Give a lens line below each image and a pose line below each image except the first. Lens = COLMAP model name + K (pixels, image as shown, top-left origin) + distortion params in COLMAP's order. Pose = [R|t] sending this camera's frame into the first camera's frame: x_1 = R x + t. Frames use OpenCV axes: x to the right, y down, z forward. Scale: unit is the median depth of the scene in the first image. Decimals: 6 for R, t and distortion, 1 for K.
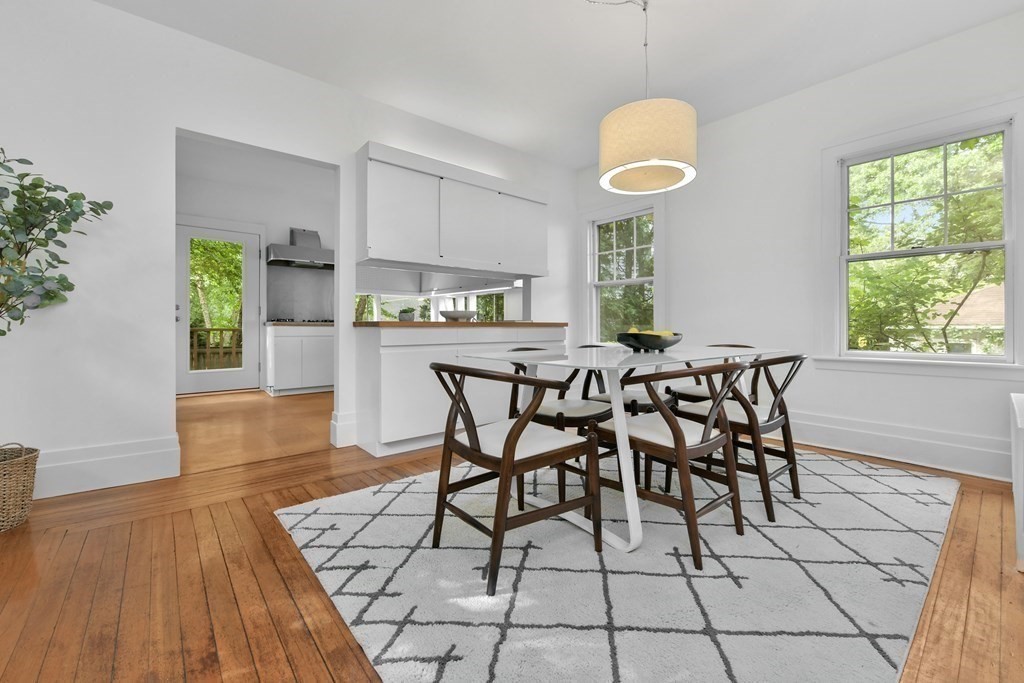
lens RADIAL K [[417.5, 0, 498.5], [0, 417.5, 327.3], [0, 0, 1]] dist [-0.001582, -0.000025]
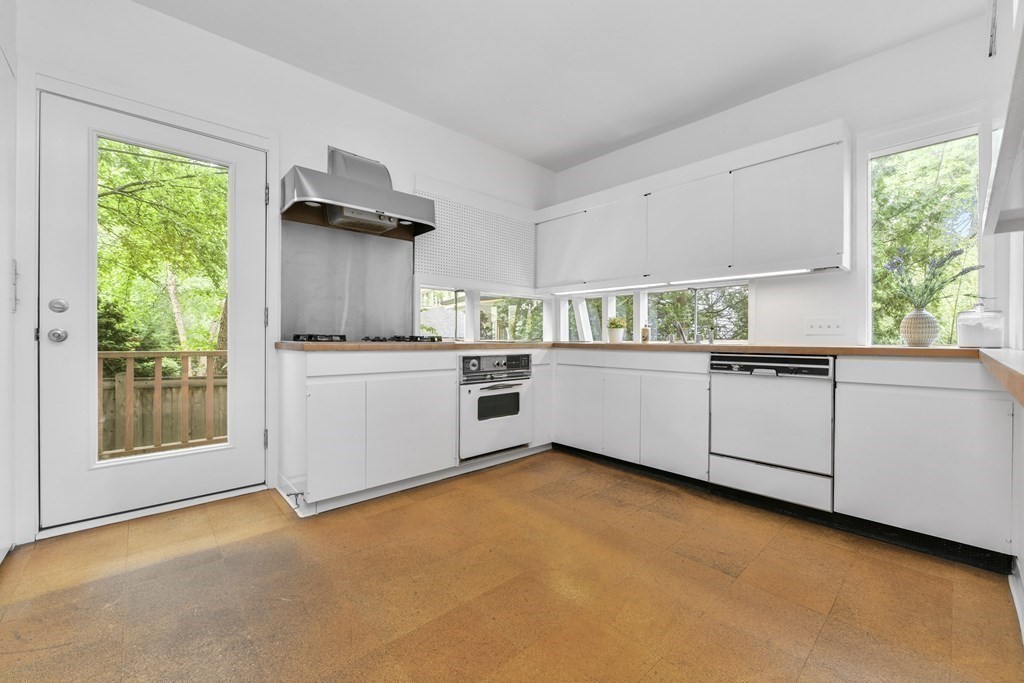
lens RADIAL K [[417.5, 0, 519.9], [0, 417.5, 336.9], [0, 0, 1]] dist [-0.001582, -0.000025]
pose [[0.998044, -0.002570, 0.062461, -0.319606], [0.002750, 0.999992, -0.002794, -0.015980], [-0.062454, 0.002960, 0.998043, 0.520081]]
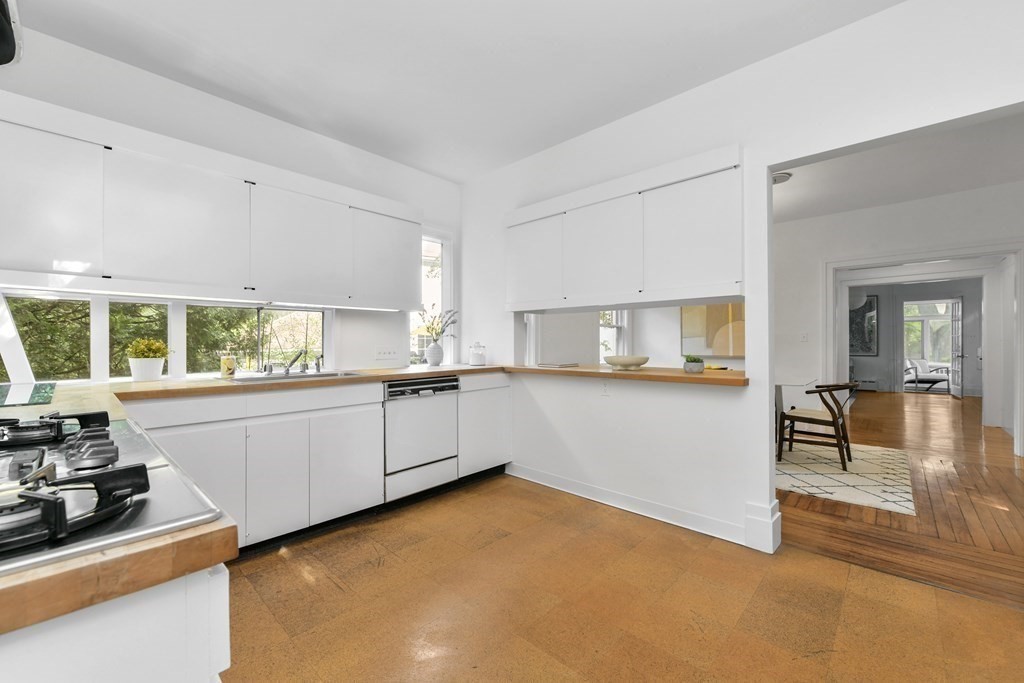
lens RADIAL K [[417.5, 0, 519.1], [0, 417.5, 337.9], [0, 0, 1]] dist [-0.001582, -0.000025]
pose [[-0.149830, 0.004422, 0.988702, -0.696469], [0.004596, 0.999982, -0.003776, -0.060474], [-0.988701, 0.003978, -0.149847, 1.019154]]
